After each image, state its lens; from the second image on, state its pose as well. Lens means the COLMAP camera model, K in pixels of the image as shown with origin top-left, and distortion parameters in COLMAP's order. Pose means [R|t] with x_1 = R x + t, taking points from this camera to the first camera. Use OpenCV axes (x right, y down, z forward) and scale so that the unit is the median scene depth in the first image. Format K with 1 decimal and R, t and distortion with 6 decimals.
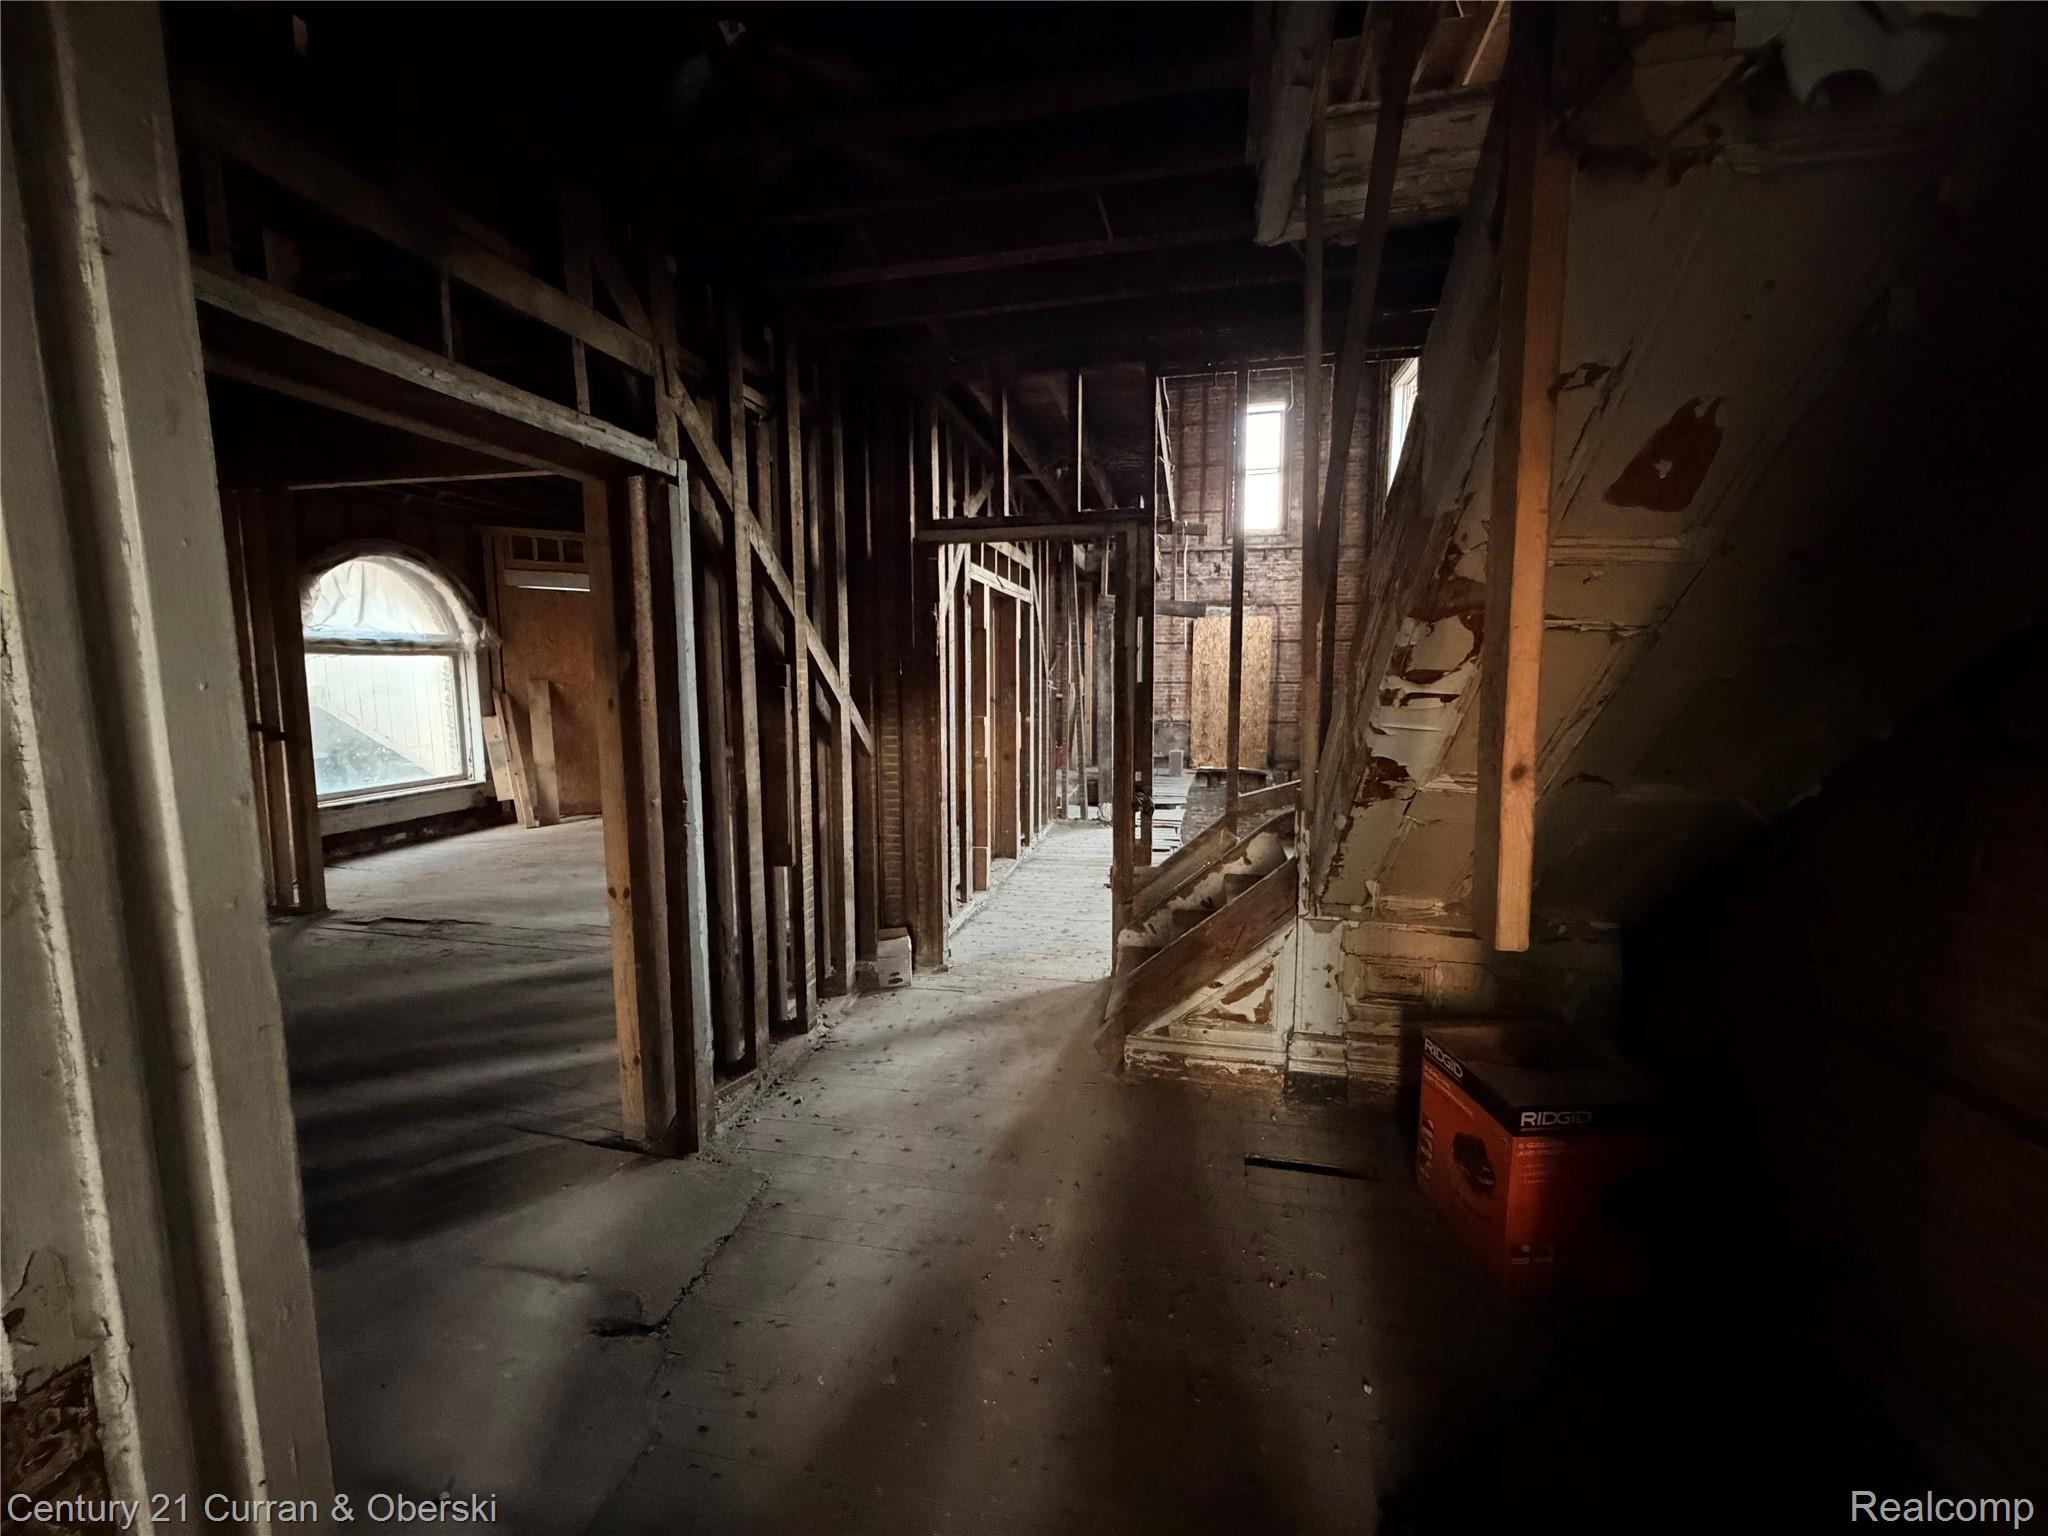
lens RADIAL K [[811.8, 0, 1013.1], [0, 811.8, 768.4], [0, 0, 1]] dist [0.000251, -0.000044]
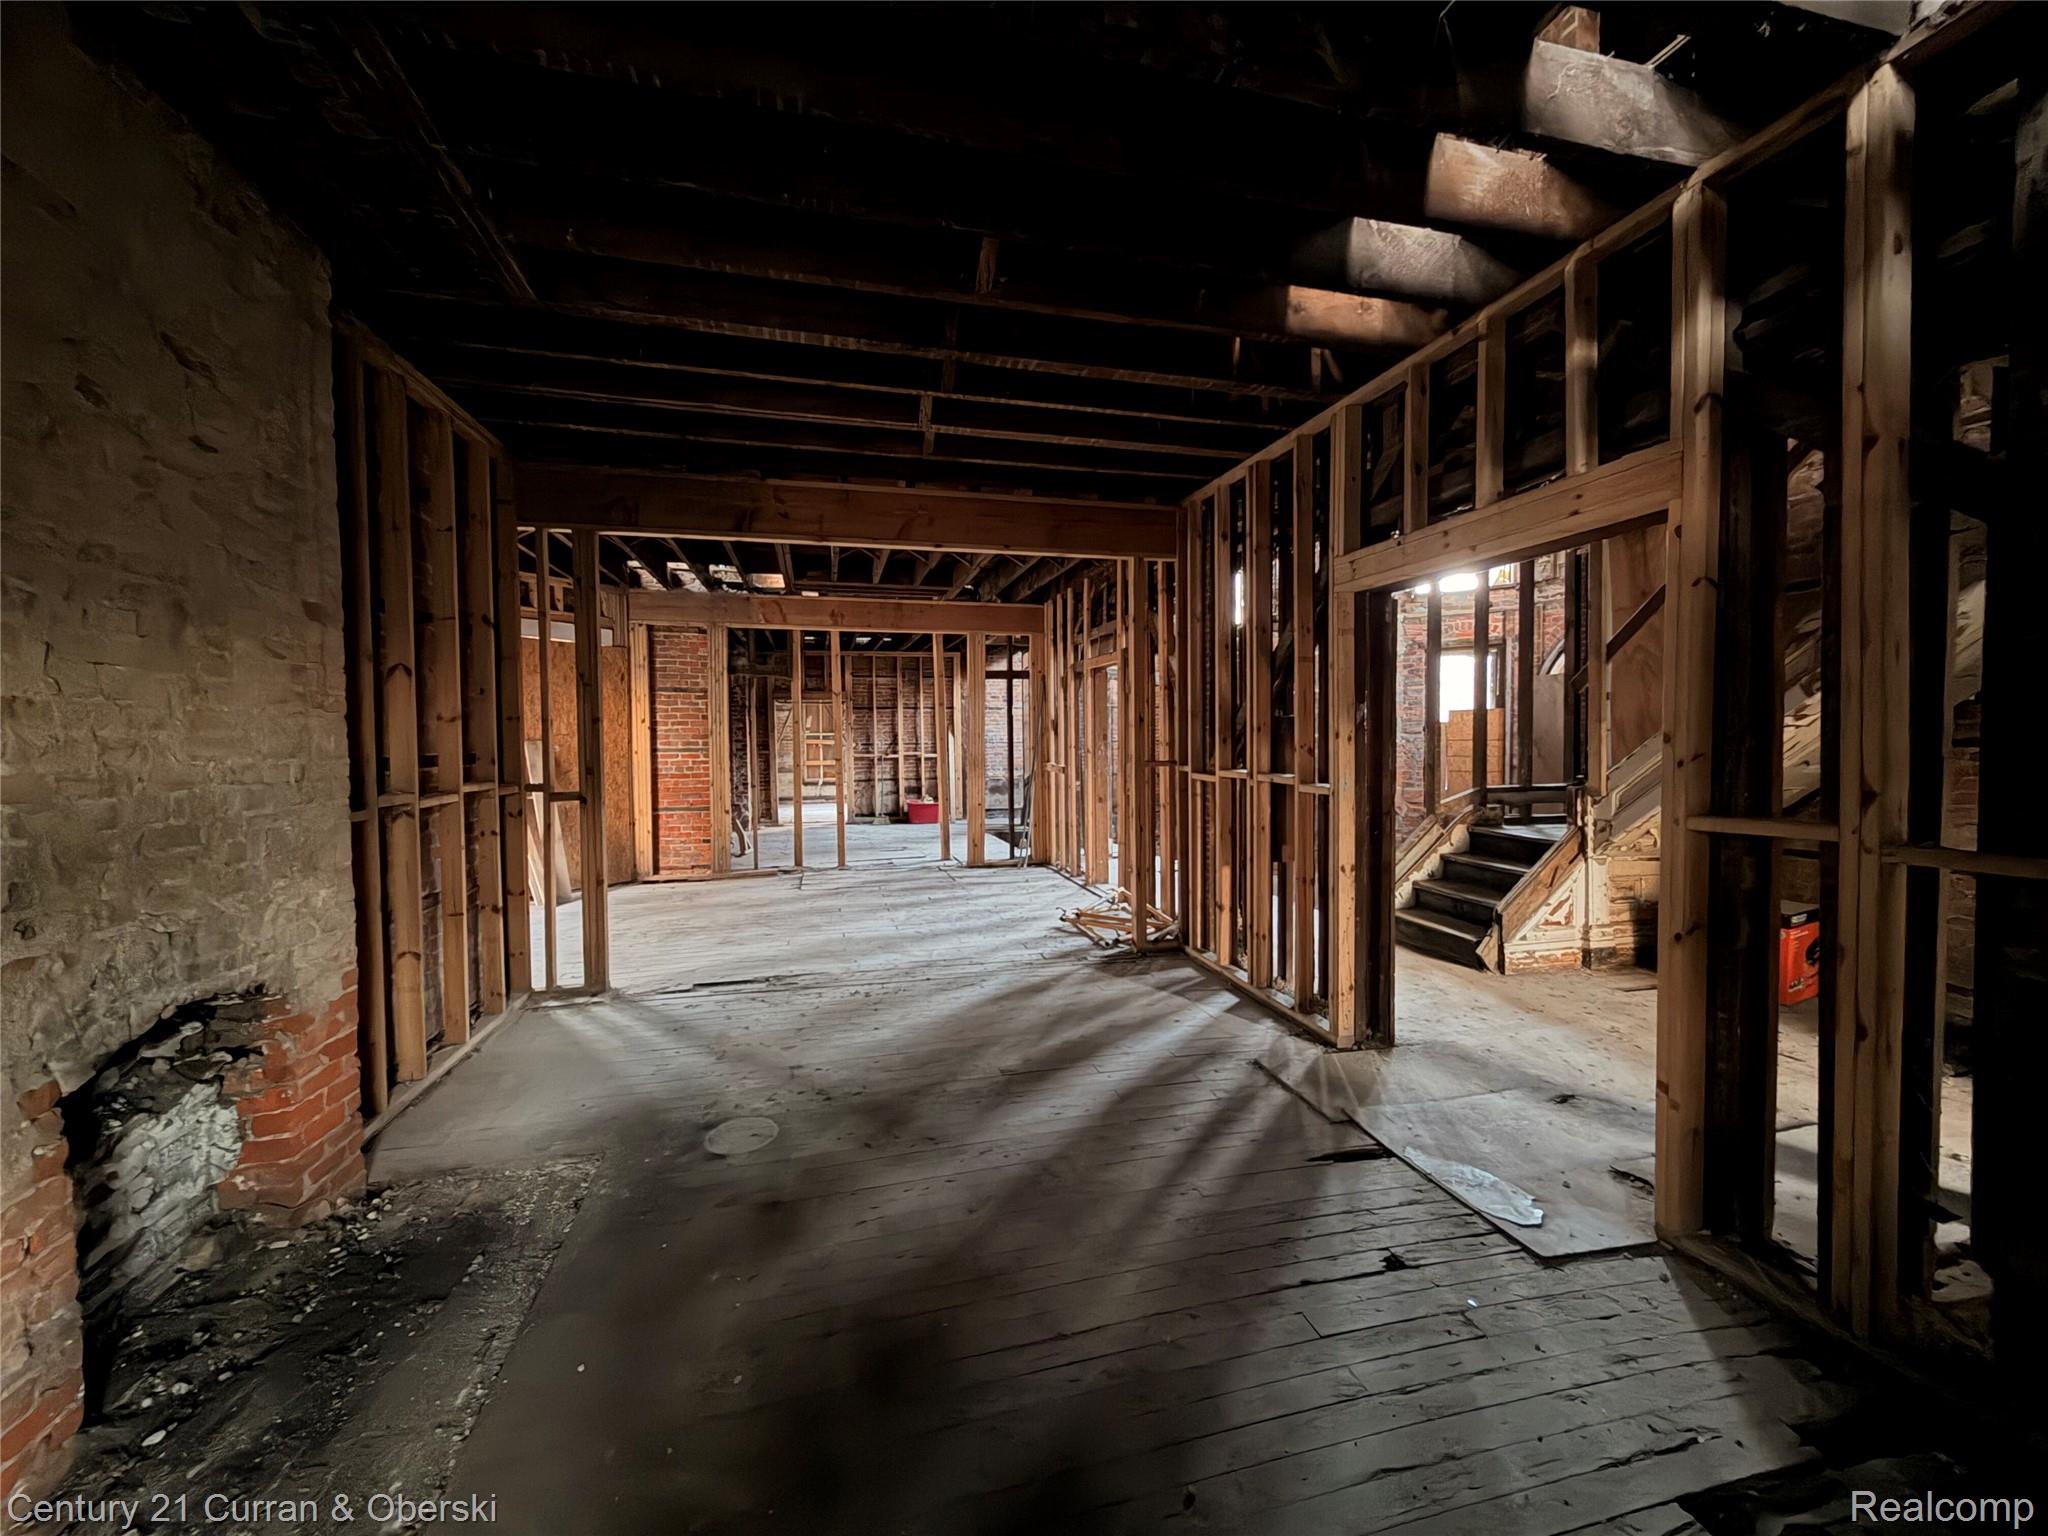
lens RADIAL K [[811.8, 0, 1013.1], [0, 811.8, 768.4], [0, 0, 1]] dist [0.000251, -0.000044]
pose [[0.897863, -0.022926, 0.439677, -1.476382], [0.058577, 0.995986, -0.067685, 0.034045], [-0.436360, 0.086526, 0.895602, -0.048610]]
